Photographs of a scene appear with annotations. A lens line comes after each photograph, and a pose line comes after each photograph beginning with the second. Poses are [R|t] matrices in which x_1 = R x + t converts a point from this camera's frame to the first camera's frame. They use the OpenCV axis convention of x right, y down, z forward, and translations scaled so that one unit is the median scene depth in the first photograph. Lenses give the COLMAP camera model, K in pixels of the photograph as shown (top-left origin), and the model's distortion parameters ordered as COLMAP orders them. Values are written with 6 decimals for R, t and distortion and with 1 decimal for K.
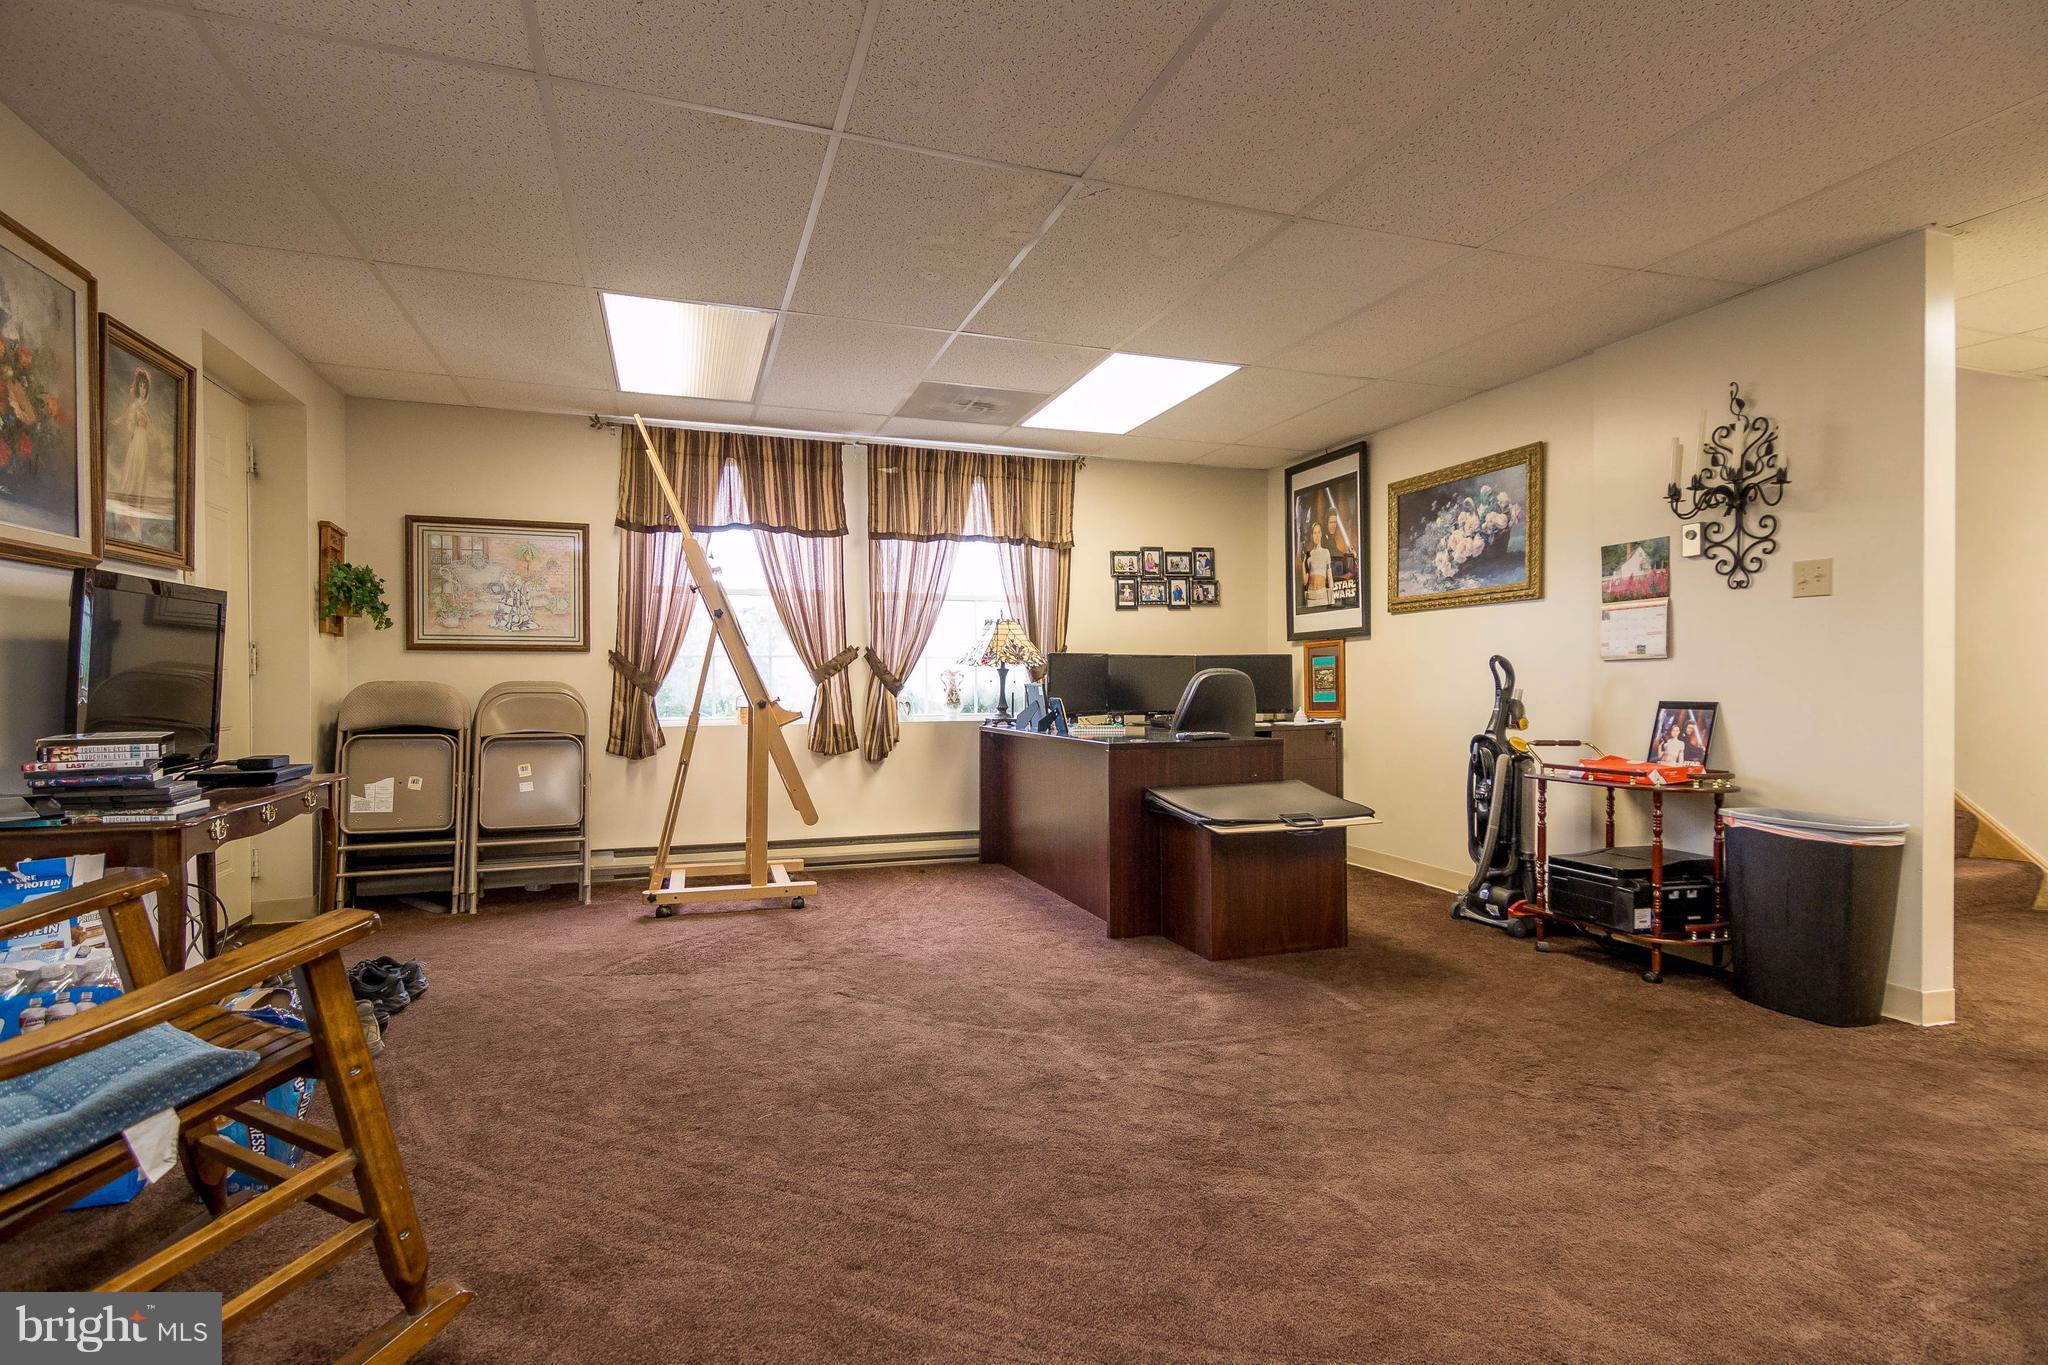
lens RADIAL K [[1013.9, 0, 1024.5], [0, 1013.9, 671.9], [0, 0, 1]] dist [0.034274, -0.028354]
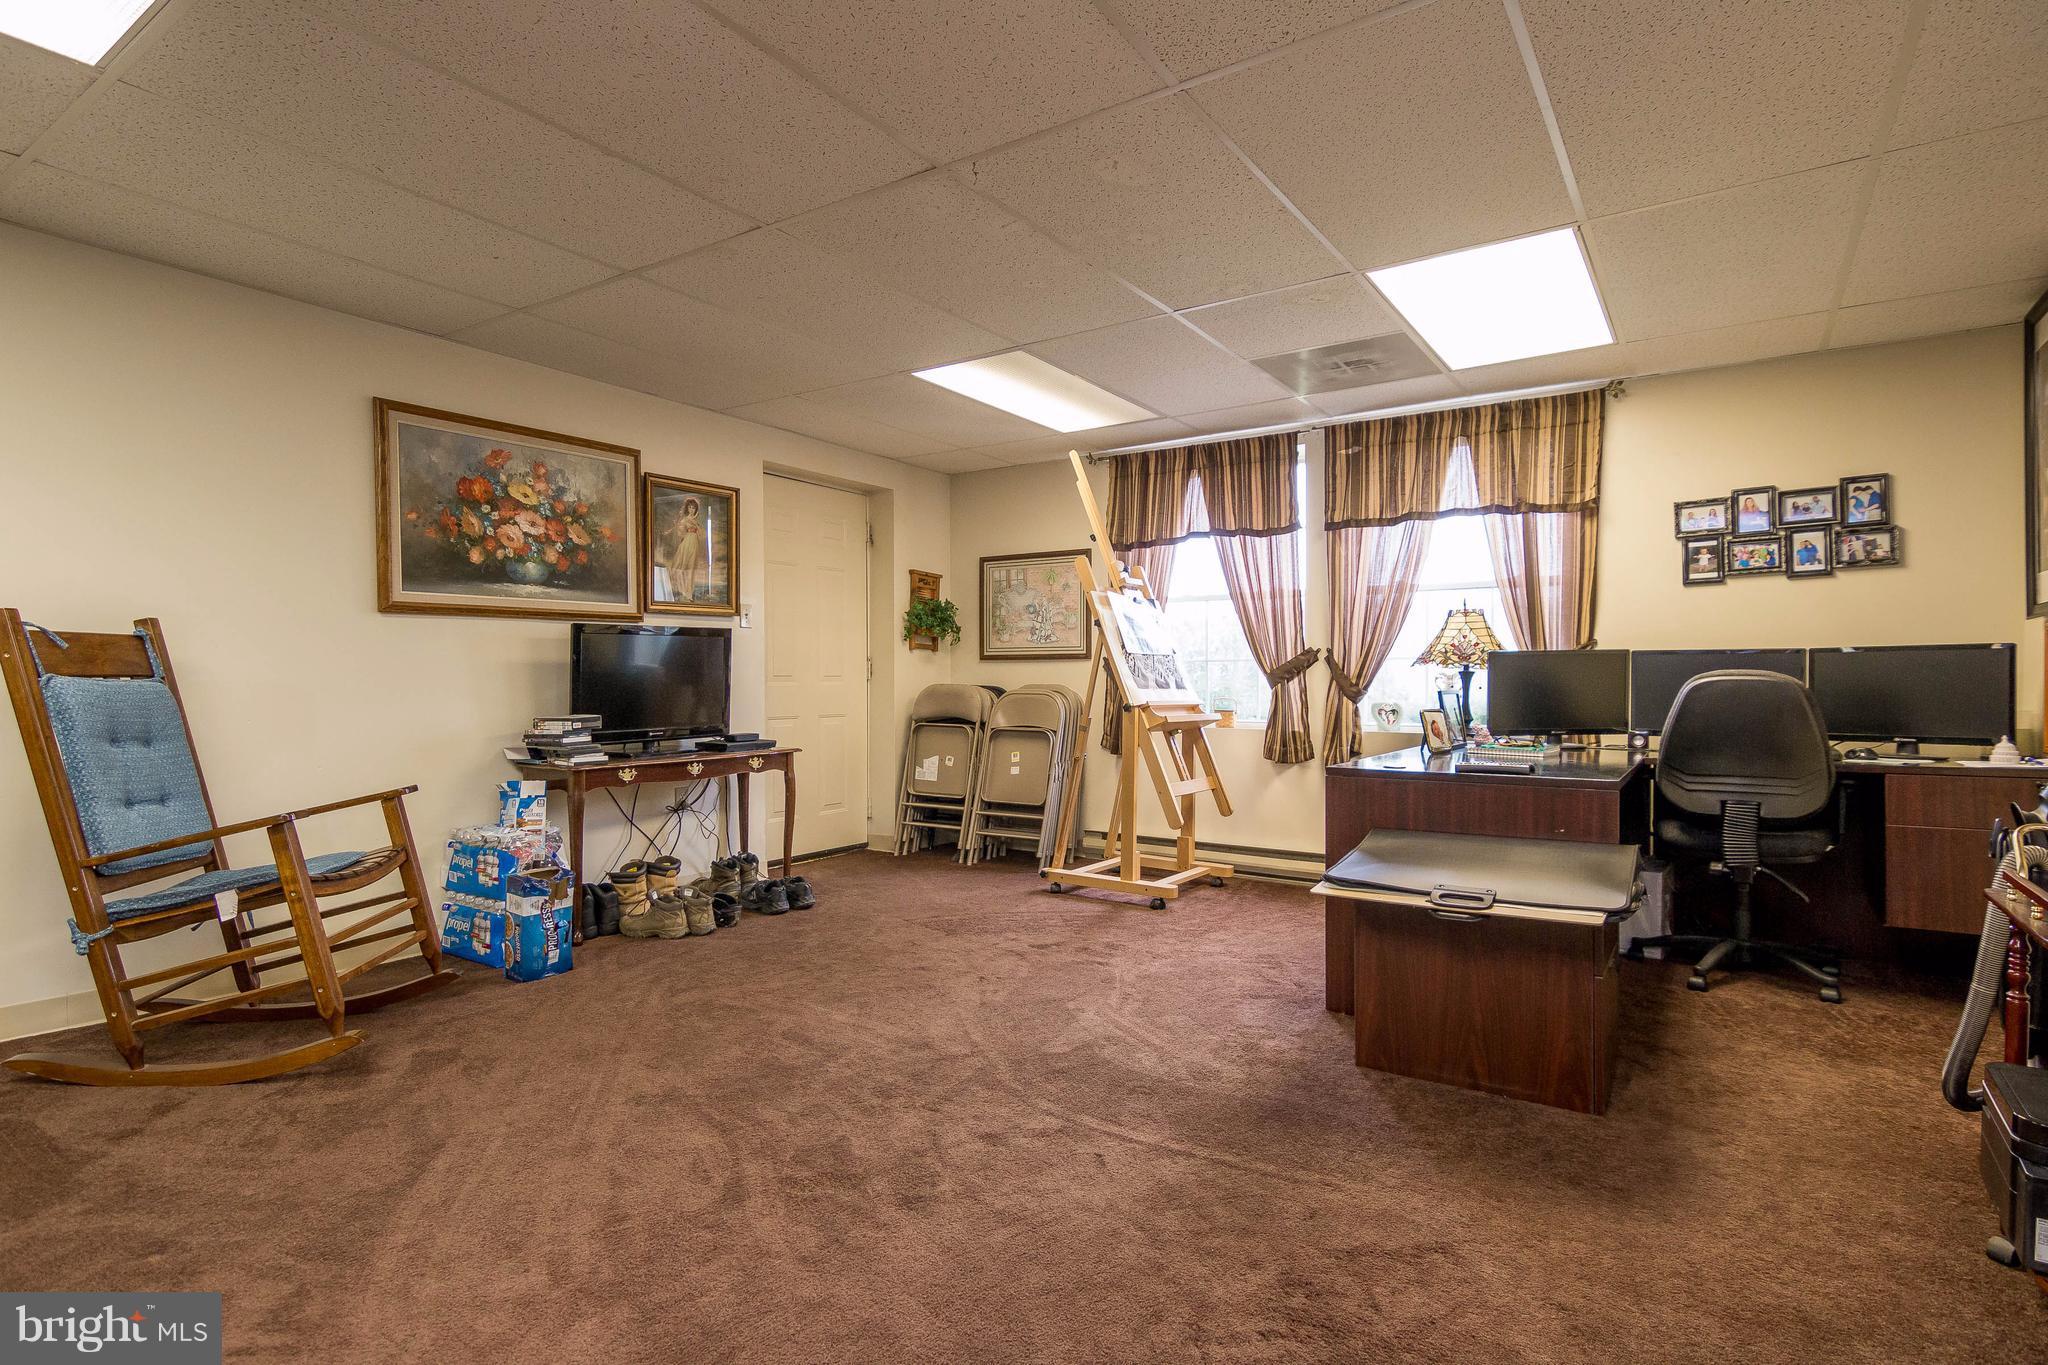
lens RADIAL K [[1019.5, 0, 1040.3], [0, 1019.5, 678.3], [0, 0, 1]] dist [0.014514, -0.000577]
pose [[0.601588, 0.001204, -0.798806, 0.434840], [0.005682, 0.999967, 0.005787, -0.004453], [0.798786, -0.008020, 0.601561, 0.242952]]
